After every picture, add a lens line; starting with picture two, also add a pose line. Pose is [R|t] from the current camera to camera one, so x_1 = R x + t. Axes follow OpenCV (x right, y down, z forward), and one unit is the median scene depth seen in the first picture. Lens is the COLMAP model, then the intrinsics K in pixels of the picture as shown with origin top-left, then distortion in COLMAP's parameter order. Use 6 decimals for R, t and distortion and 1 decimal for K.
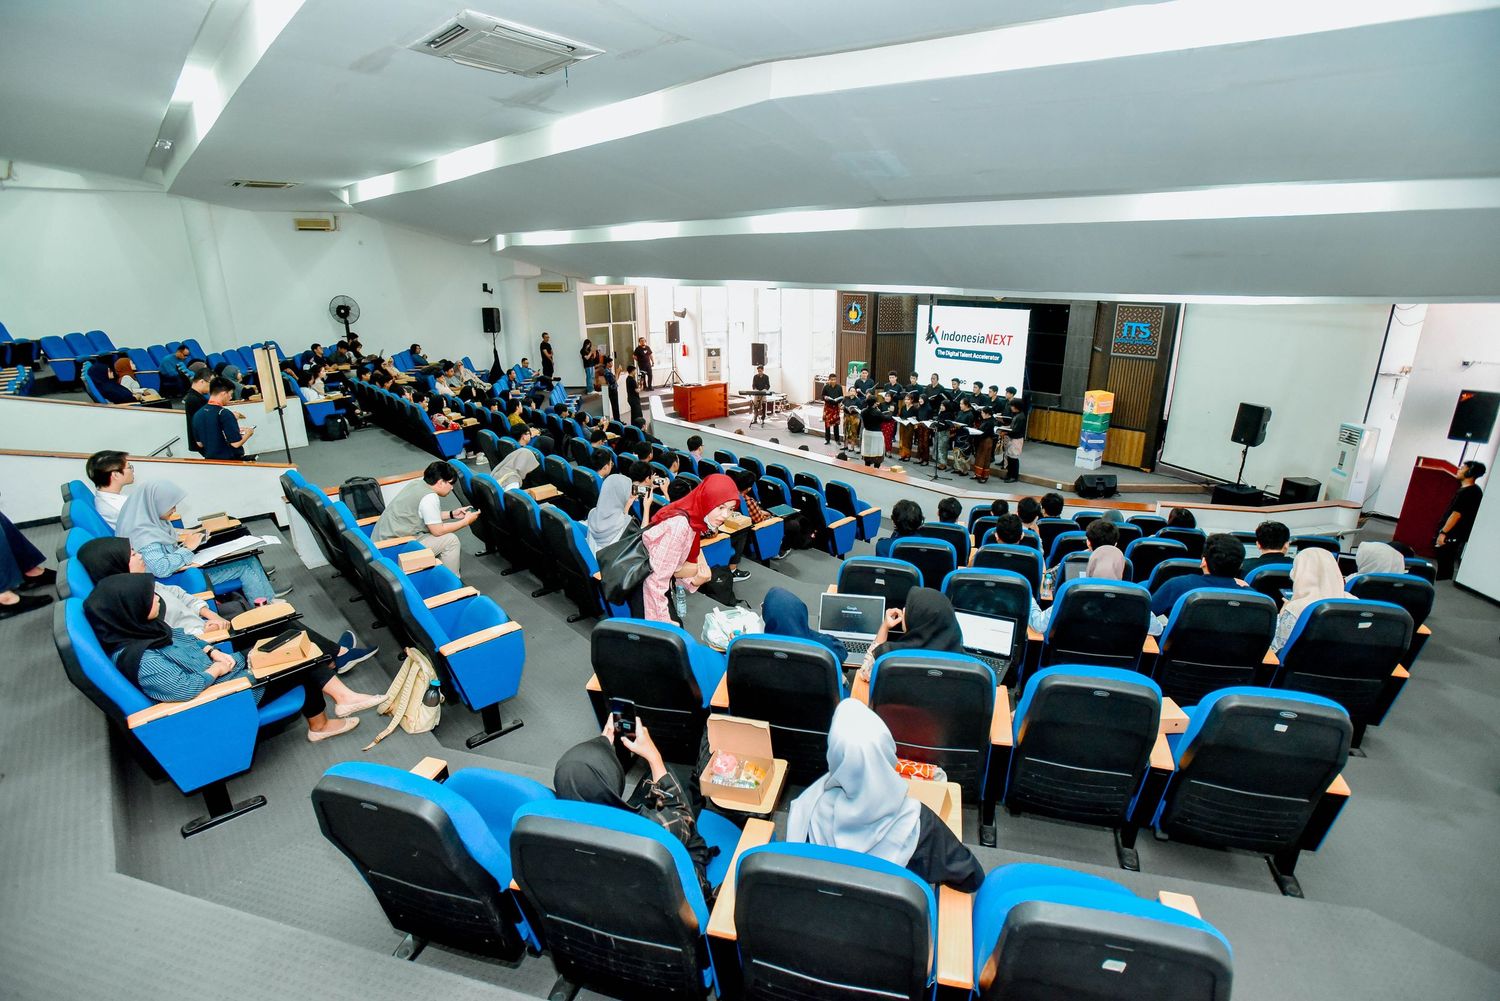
lens RADIAL K [[777.9, 0, 750.0], [0, 777.9, 500.5], [0, 0, 1]] dist [0.000076, 0.000985]
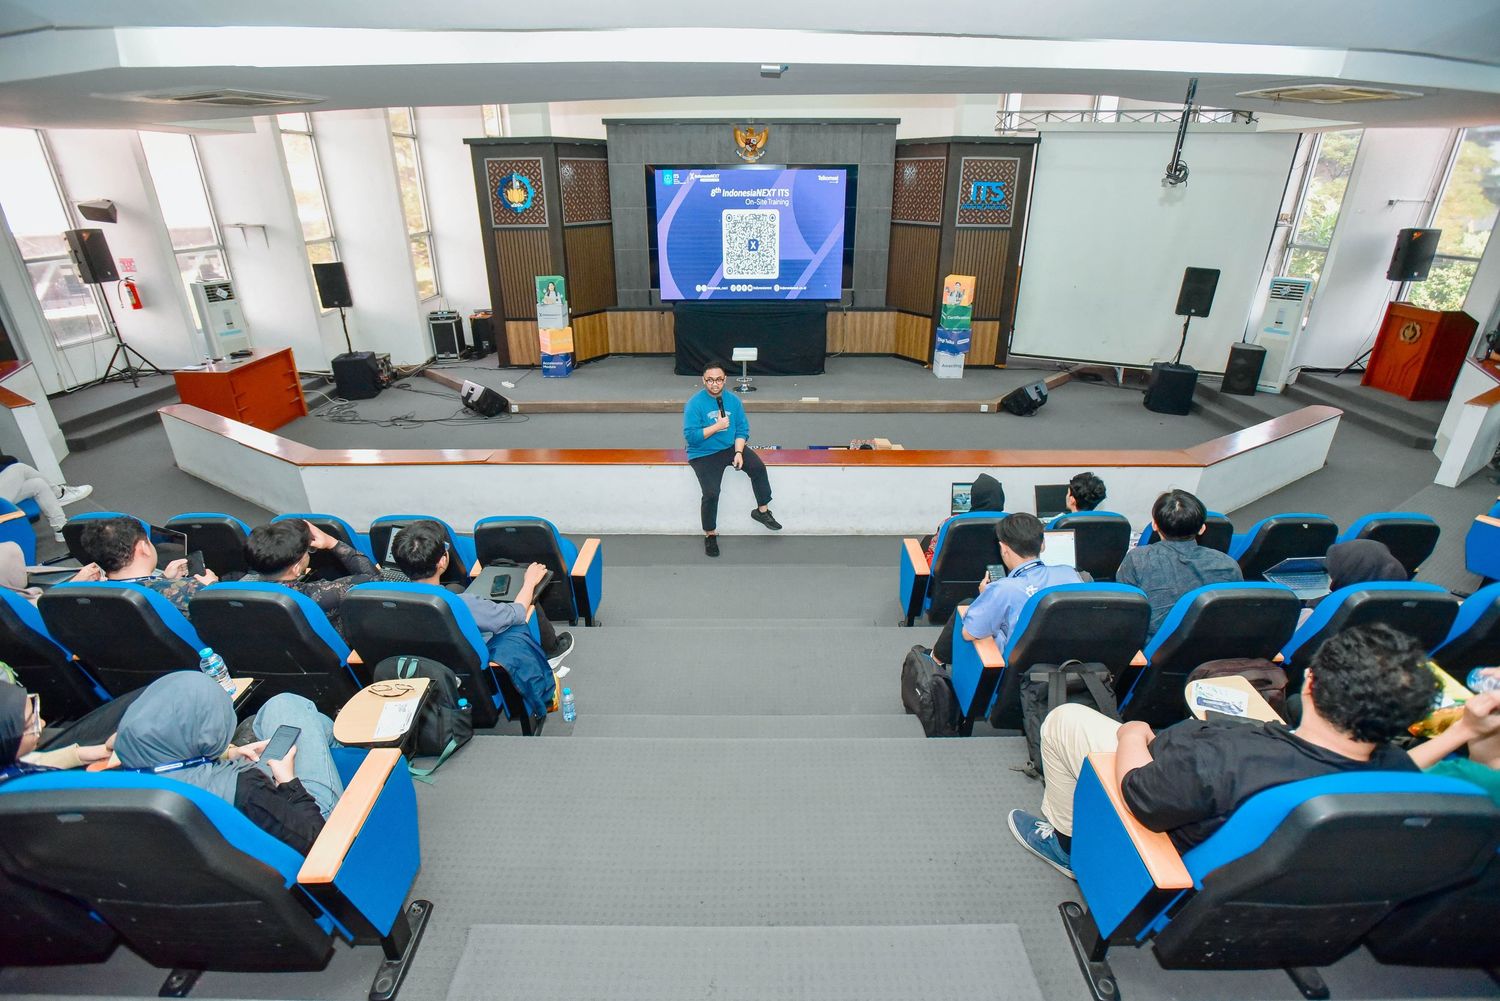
lens RADIAL K [[741.8, 0, 750.0], [0, 741.8, 500.5], [0, 0, 1]] dist [-0.061613, 0.026507]
pose [[0.664486, -0.299498, 0.684660, -0.224412], [0.220030, 0.953975, 0.203761, -0.109293], [-0.714174, 0.015249, 0.699802, 0.579555]]
